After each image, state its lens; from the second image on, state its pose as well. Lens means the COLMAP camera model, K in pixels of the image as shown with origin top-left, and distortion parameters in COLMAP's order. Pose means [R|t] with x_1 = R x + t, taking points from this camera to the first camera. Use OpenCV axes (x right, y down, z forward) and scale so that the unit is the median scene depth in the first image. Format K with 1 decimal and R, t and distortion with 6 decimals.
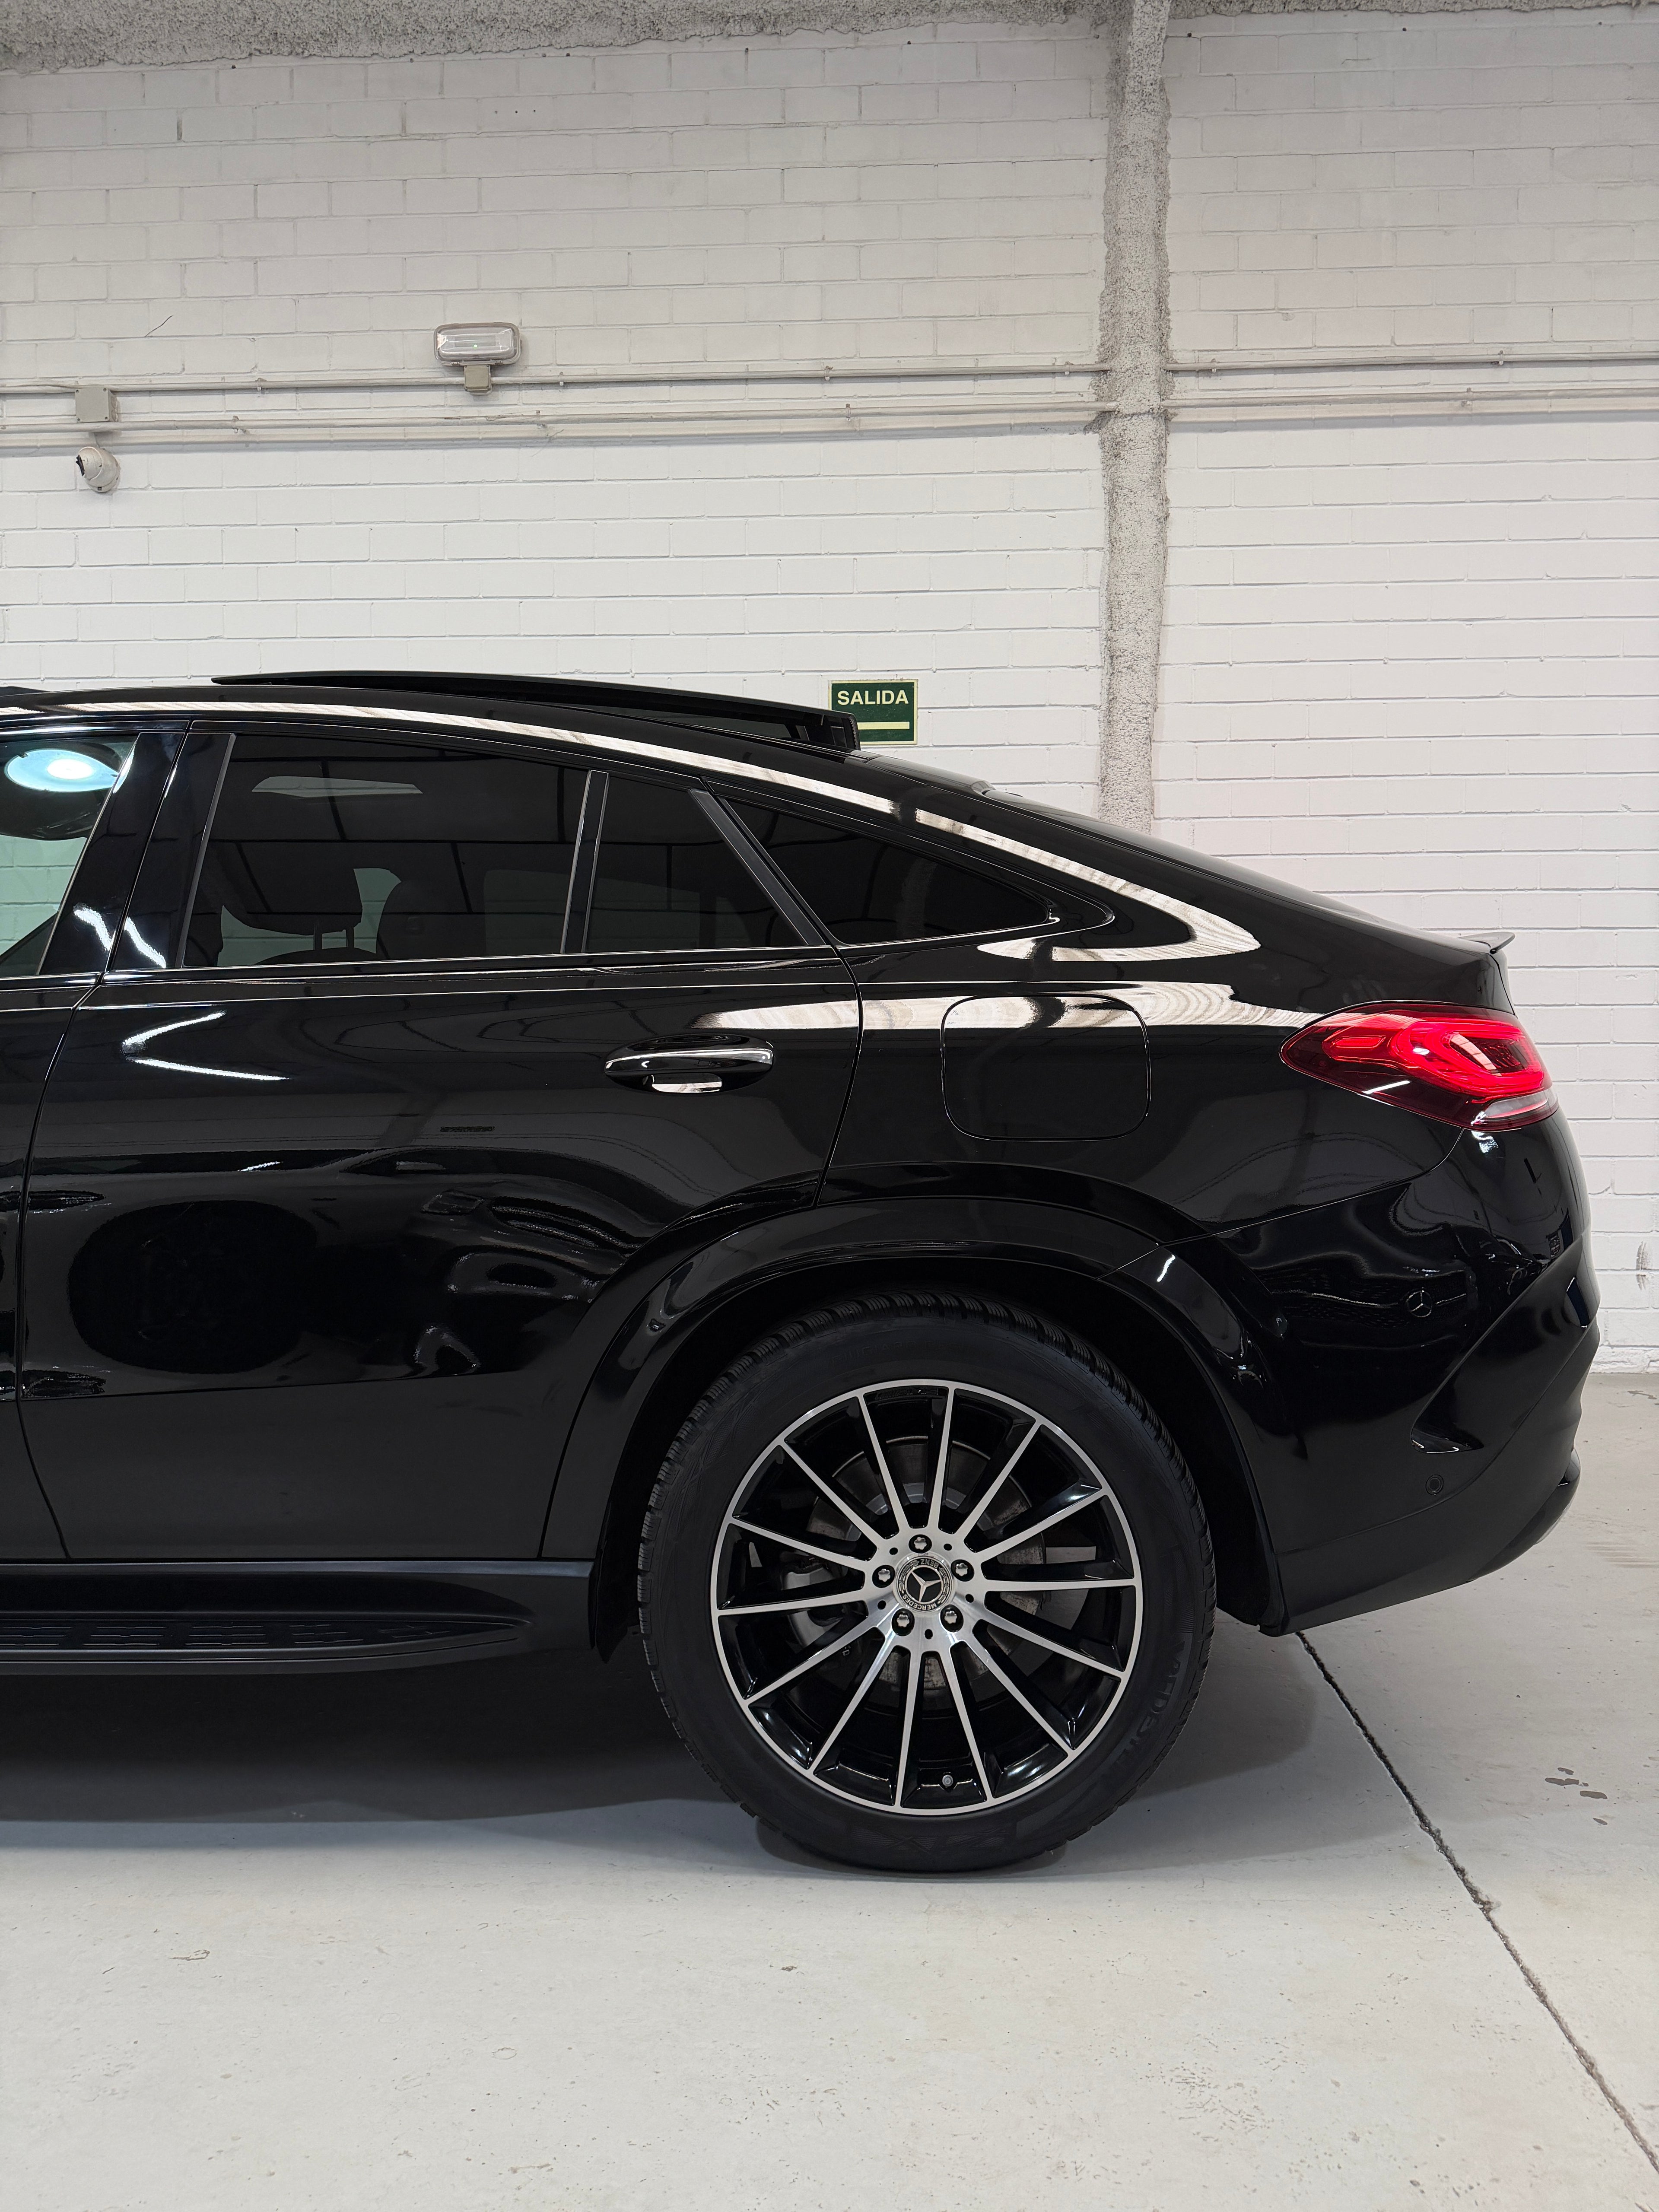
lens RADIAL K [[1563.4, 0, 823.1], [0, 1563.4, 1127.1], [0, 0, 1]] dist [0.028302, -0.039594]
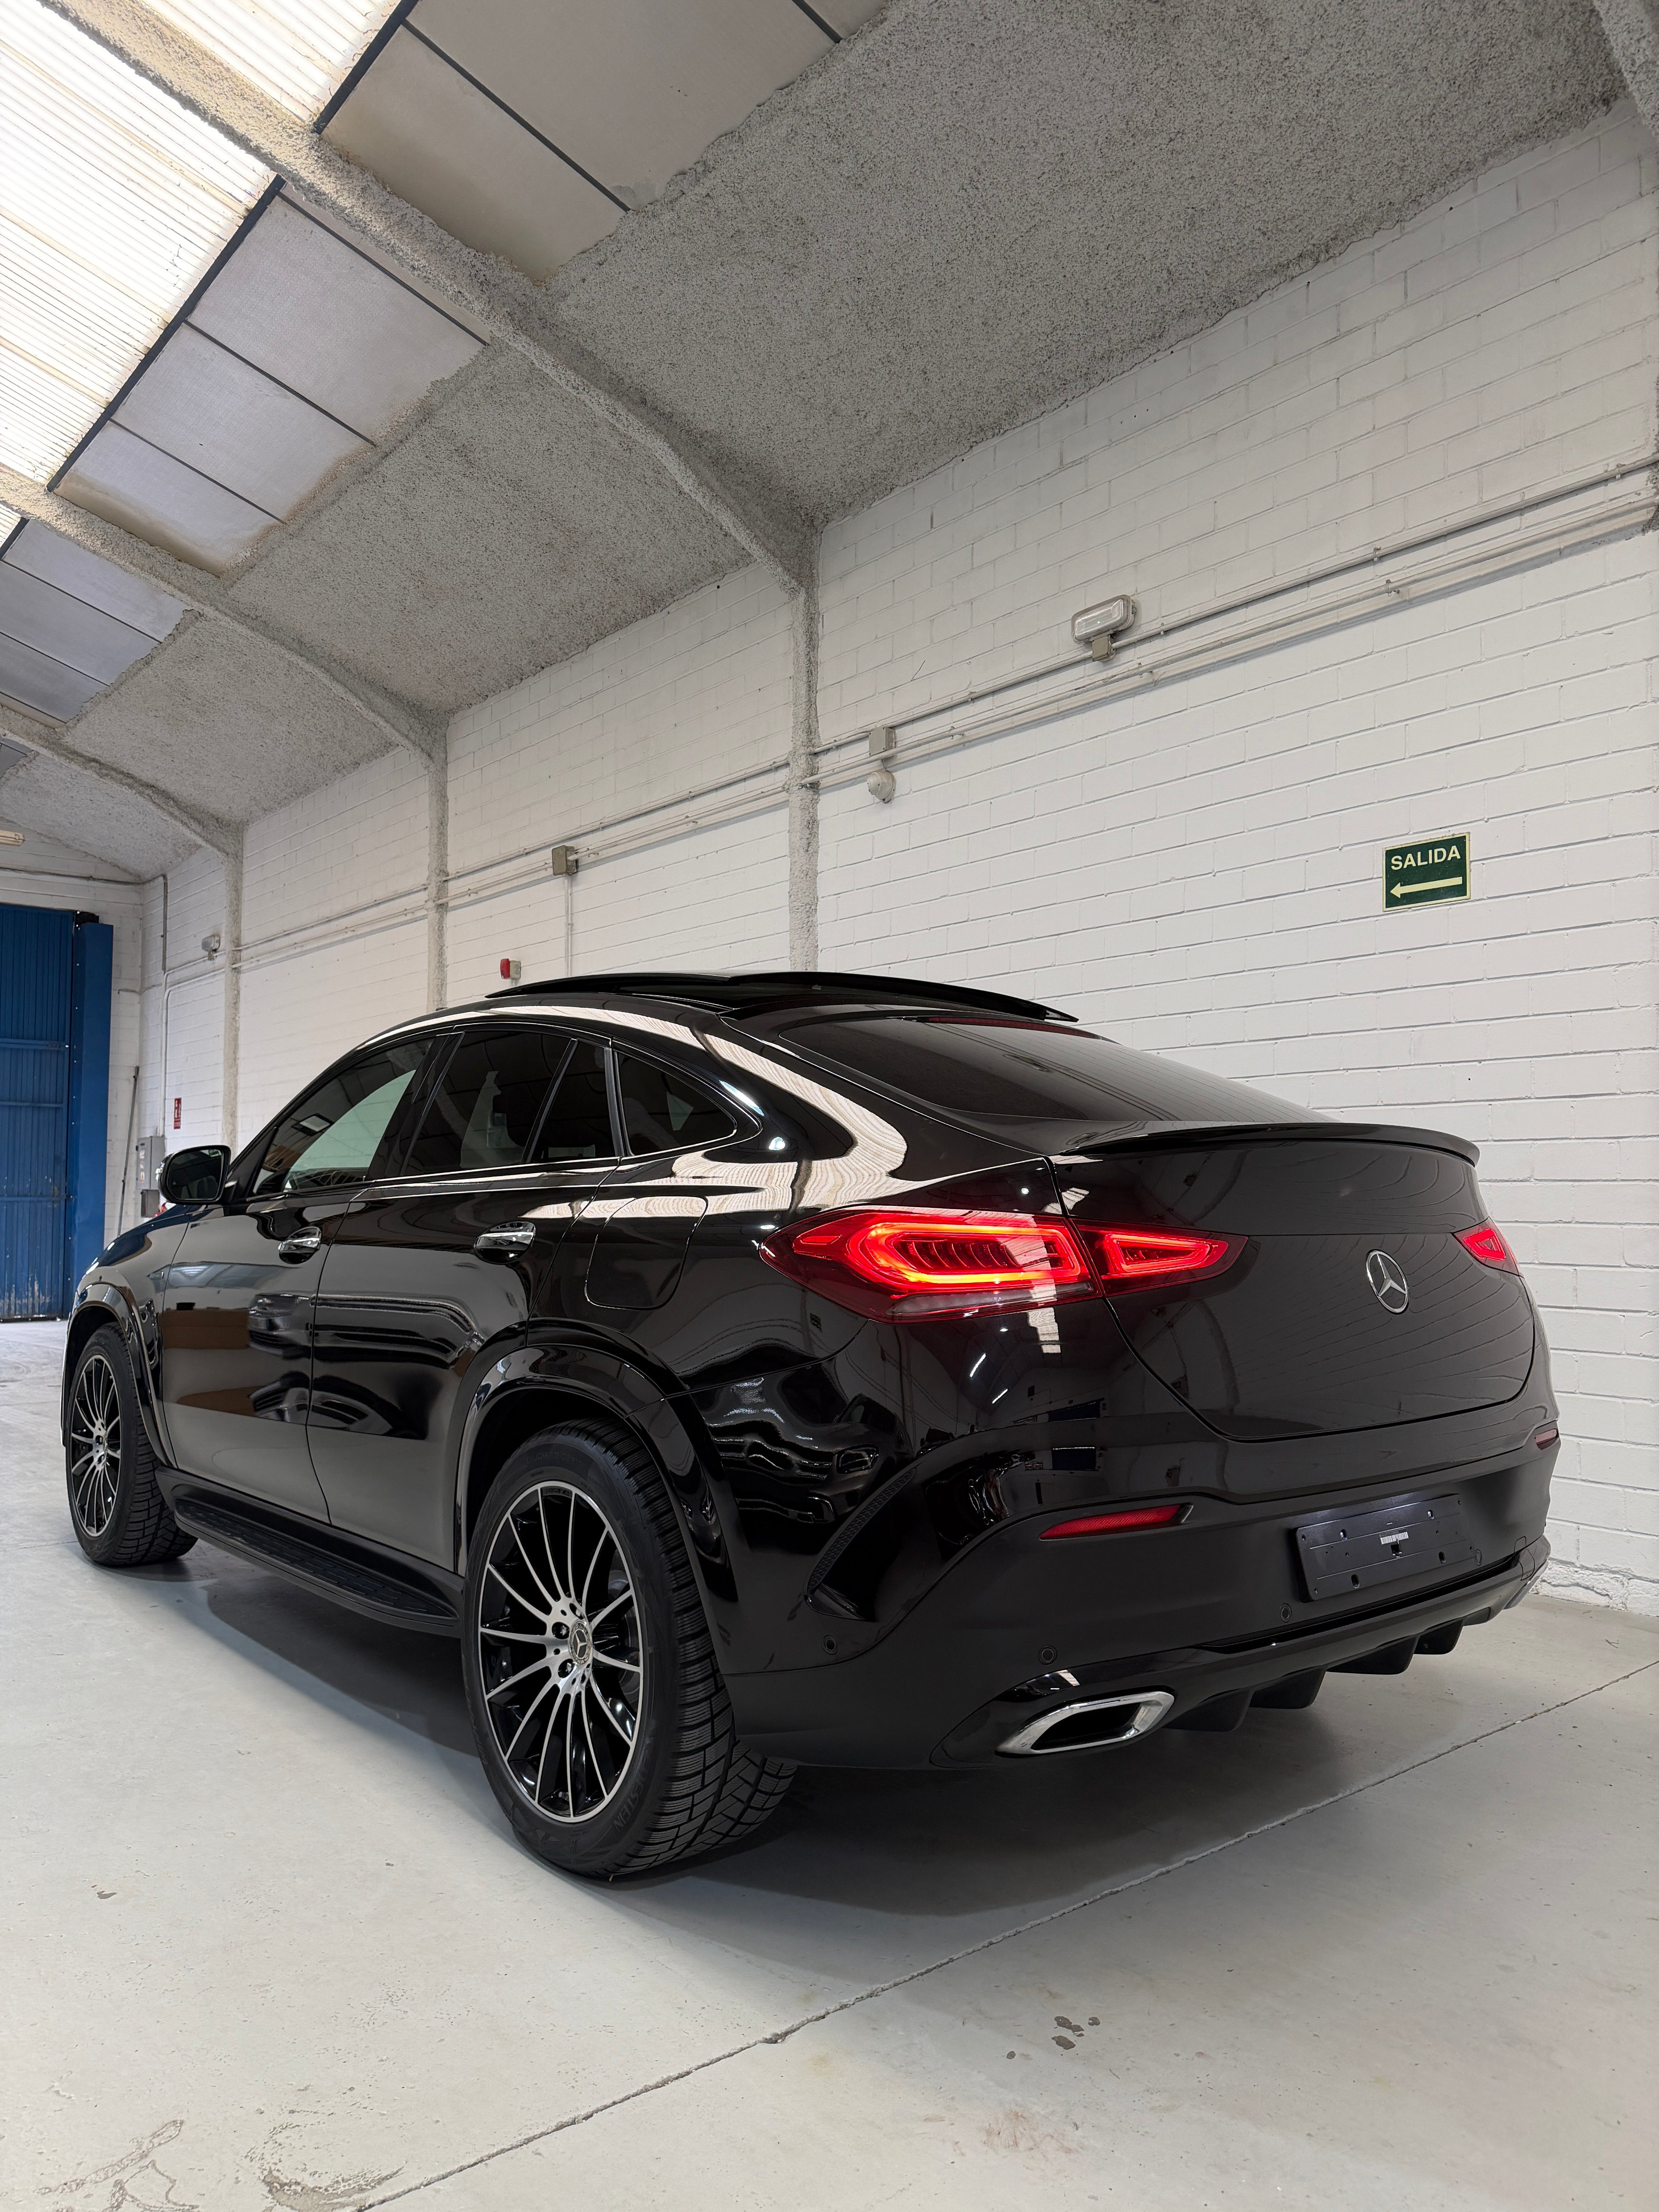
lens RADIAL K [[1563.4, 0, 827.1], [0, 1563.4, 1119.4], [0, 0, 1]] dist [0.028302, -0.039594]
pose [[0.669762, -0.033497, -0.741820, 0.504688], [-0.040441, 0.995854, -0.081481, -0.021325], [0.741474, 0.084573, 0.665630, 0.096972]]
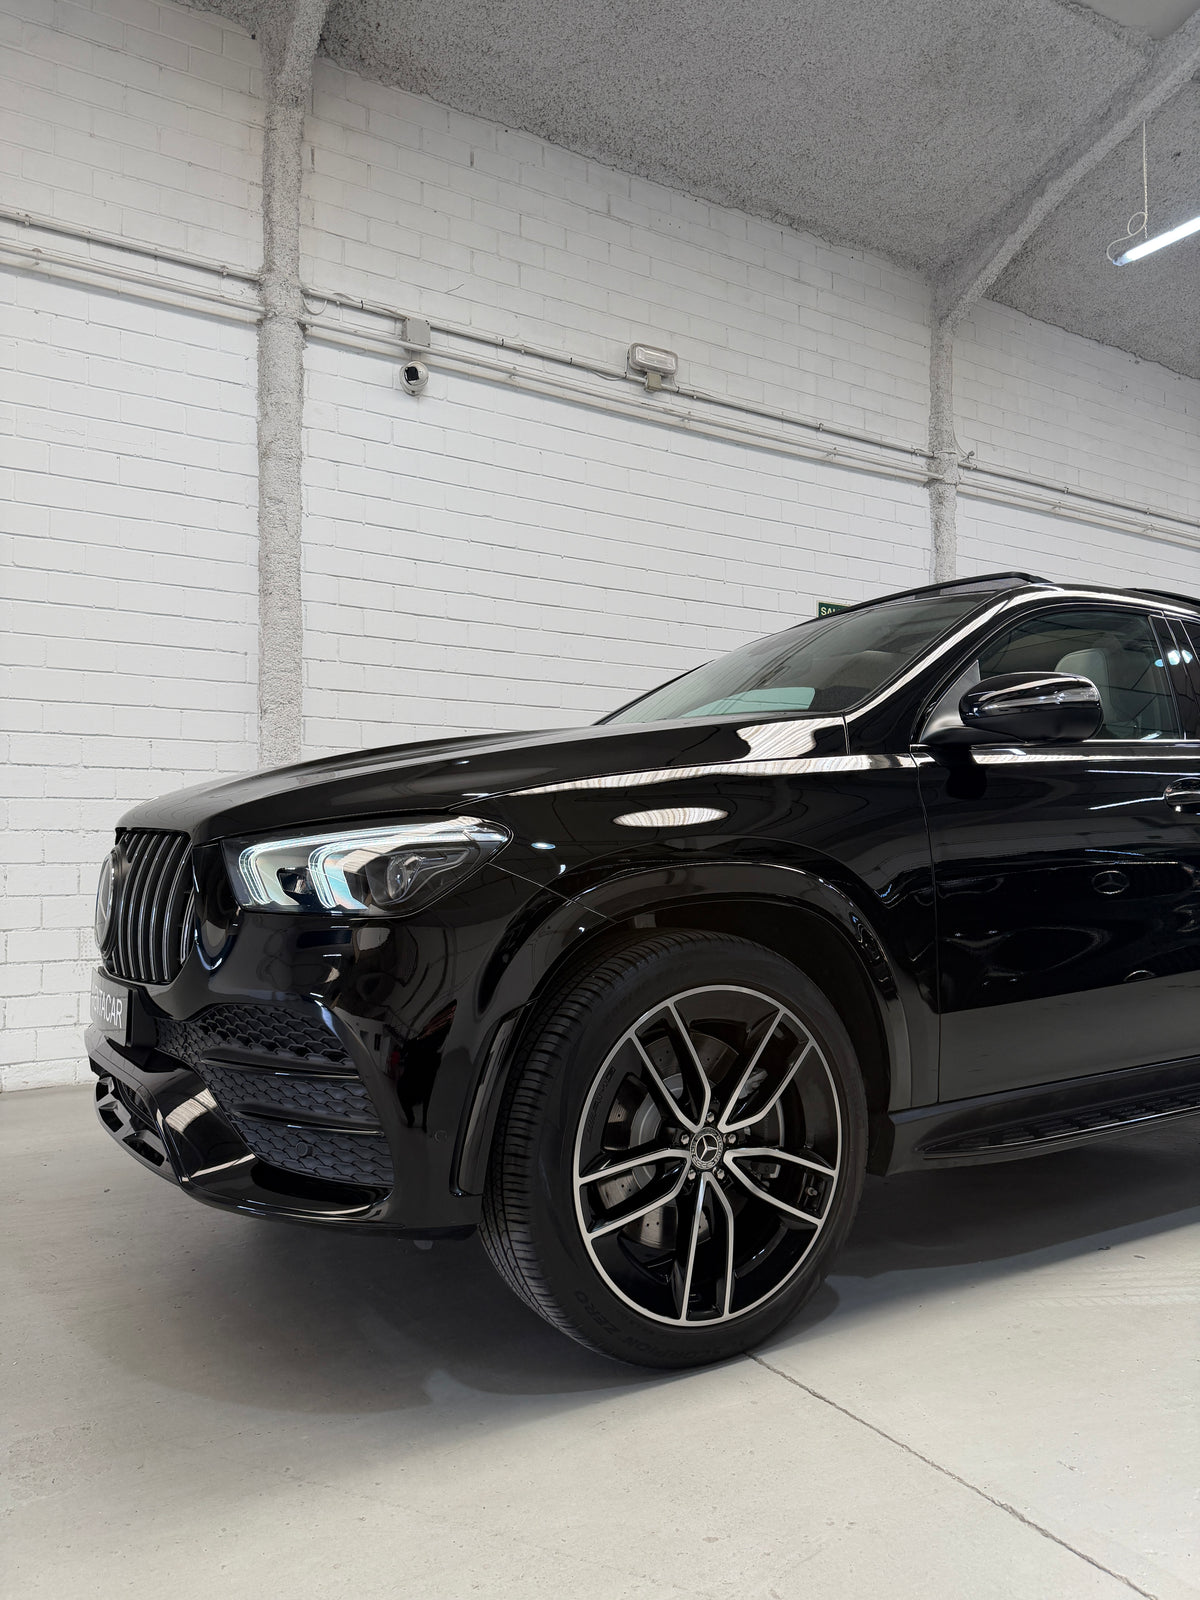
lens RADIAL K [[1130.8, 0, 604.1], [0, 1130.8, 813.3], [0, 0, 1]] dist [0.028302, -0.039594]
pose [[0.831019, 0.023660, 0.555740, -0.882729], [0.020523, 0.997111, -0.073140, 0.031204], [-0.555865, 0.072186, 0.828132, 0.128405]]
